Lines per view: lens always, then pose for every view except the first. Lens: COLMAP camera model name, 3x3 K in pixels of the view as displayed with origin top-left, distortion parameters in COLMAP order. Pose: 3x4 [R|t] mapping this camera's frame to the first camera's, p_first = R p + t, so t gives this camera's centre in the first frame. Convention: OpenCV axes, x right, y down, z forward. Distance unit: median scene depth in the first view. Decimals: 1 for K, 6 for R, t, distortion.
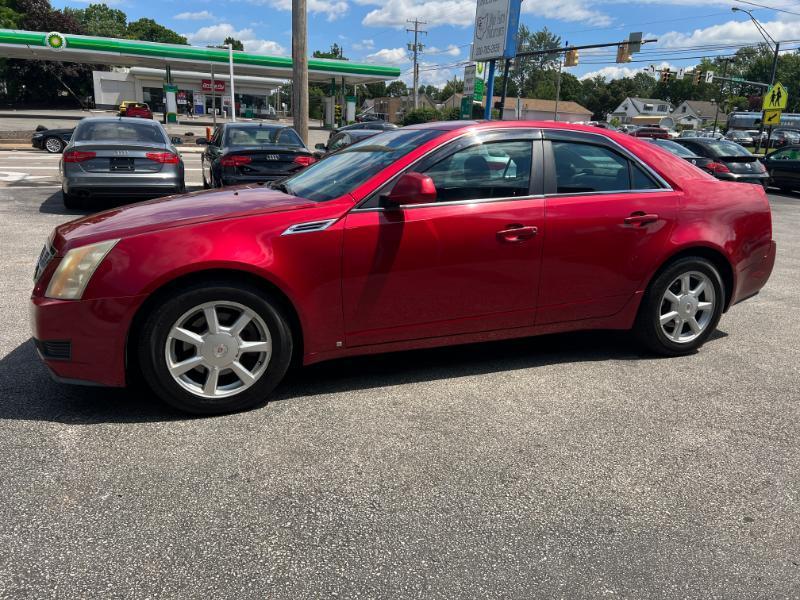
lens RADIAL K [[593.6, 0, 399.3], [0, 593.6, 293.0], [0, 0, 1]] dist [0.040192, -0.047506]
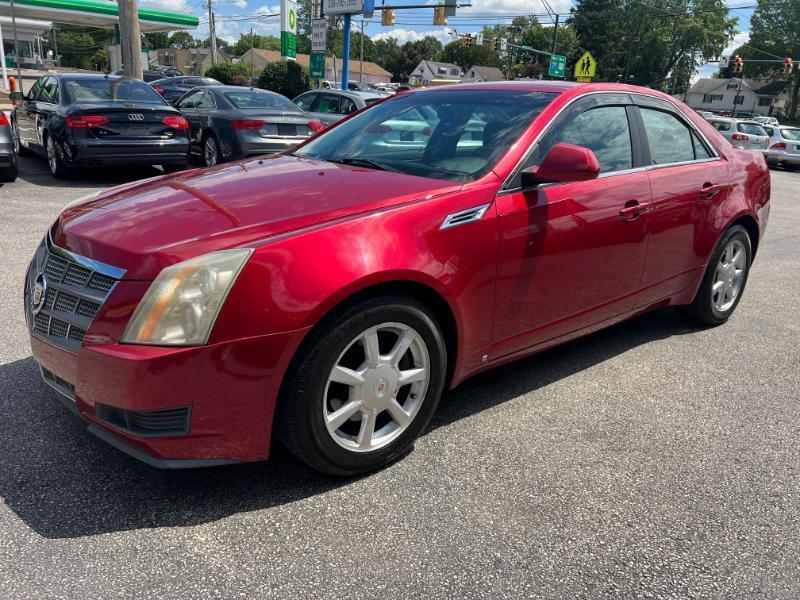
lens RADIAL K [[594.1, 0, 400.8], [0, 594.1, 295.9], [0, 0, 1]] dist [0.040108, -0.047858]
pose [[0.947432, -0.083167, 0.308959, -0.055246], [0.062402, 0.995114, 0.076511, -0.008309], [-0.313812, -0.053209, 0.947993, 0.032047]]
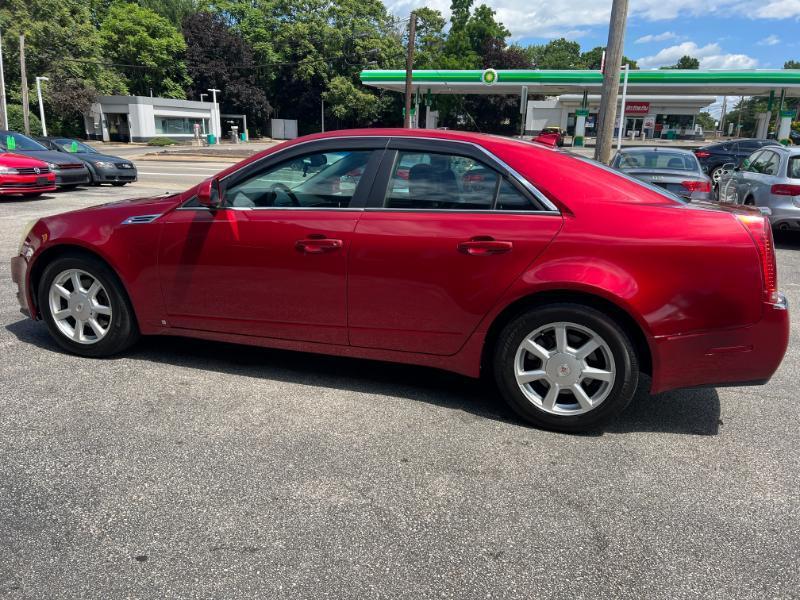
lens RADIAL K [[594.9, 0, 400.0], [0, 594.9, 300.0], [0, 0, 1]] dist [0.042379, -0.051919]
pose [[0.778311, 0.143052, -0.611366, 0.117812], [-0.158973, 0.986871, 0.028532, -0.007756], [0.607421, 0.074984, 0.790833, 0.042083]]
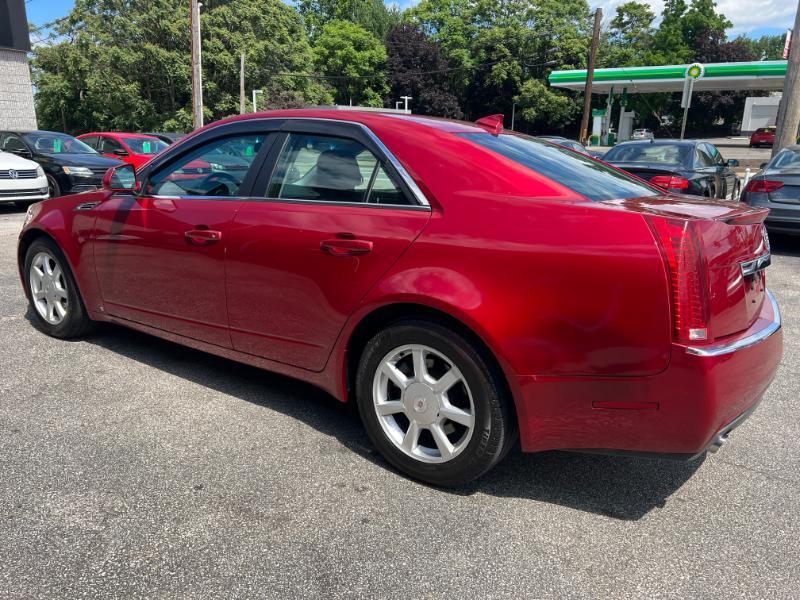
lens RADIAL K [[594.9, 0, 400.0], [0, 594.9, 300.0], [0, 0, 1]] dist [0.042379, -0.051919]
pose [[0.547577, 0.186547, -0.815696, 0.143730], [-0.214862, 0.973493, 0.078398, -0.018272], [0.808699, 0.132333, 0.573144, 0.096142]]
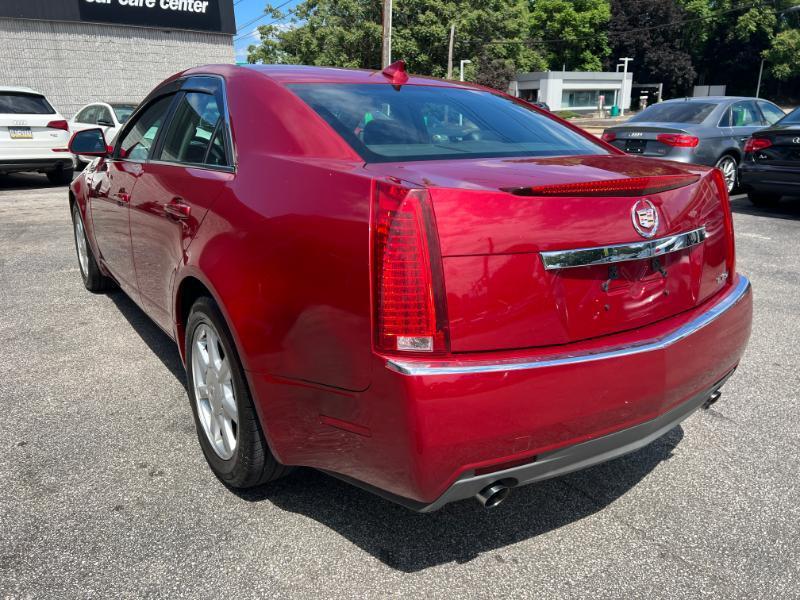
lens RADIAL K [[594.1, 0, 400.8], [0, 594.1, 295.9], [0, 0, 1]] dist [0.040108, -0.047858]
pose [[0.232421, 0.249785, -0.939994, 0.153255], [-0.236981, 0.951877, 0.194347, -0.030550], [0.943303, 0.177591, 0.280431, 0.152135]]
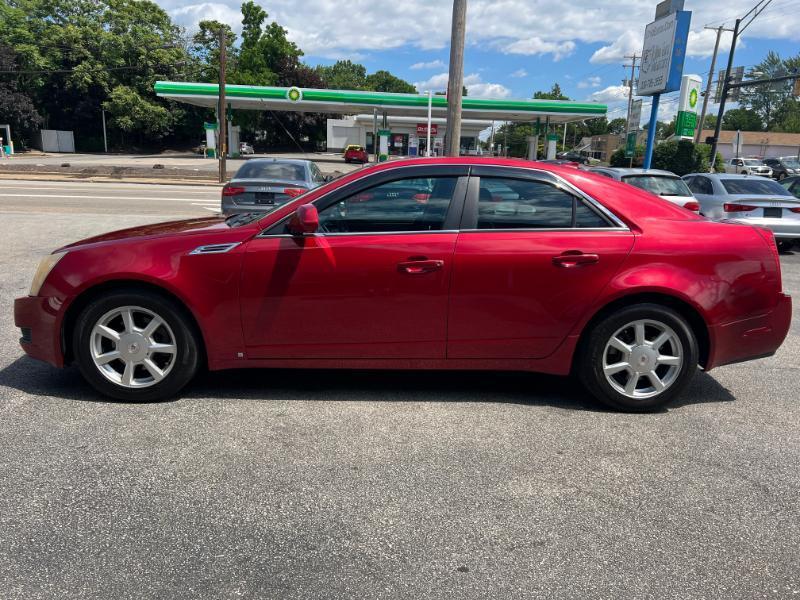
lens RADIAL K [[594.1, 0, 400.8], [0, 594.1, 295.9], [0, 0, 1]] dist [0.040108, -0.047858]
pose [[0.940970, 0.066288, -0.331937, 0.066183], [-0.085191, 0.995449, -0.042704, -0.000197], [0.327595, 0.068461, 0.942335, 0.004227]]
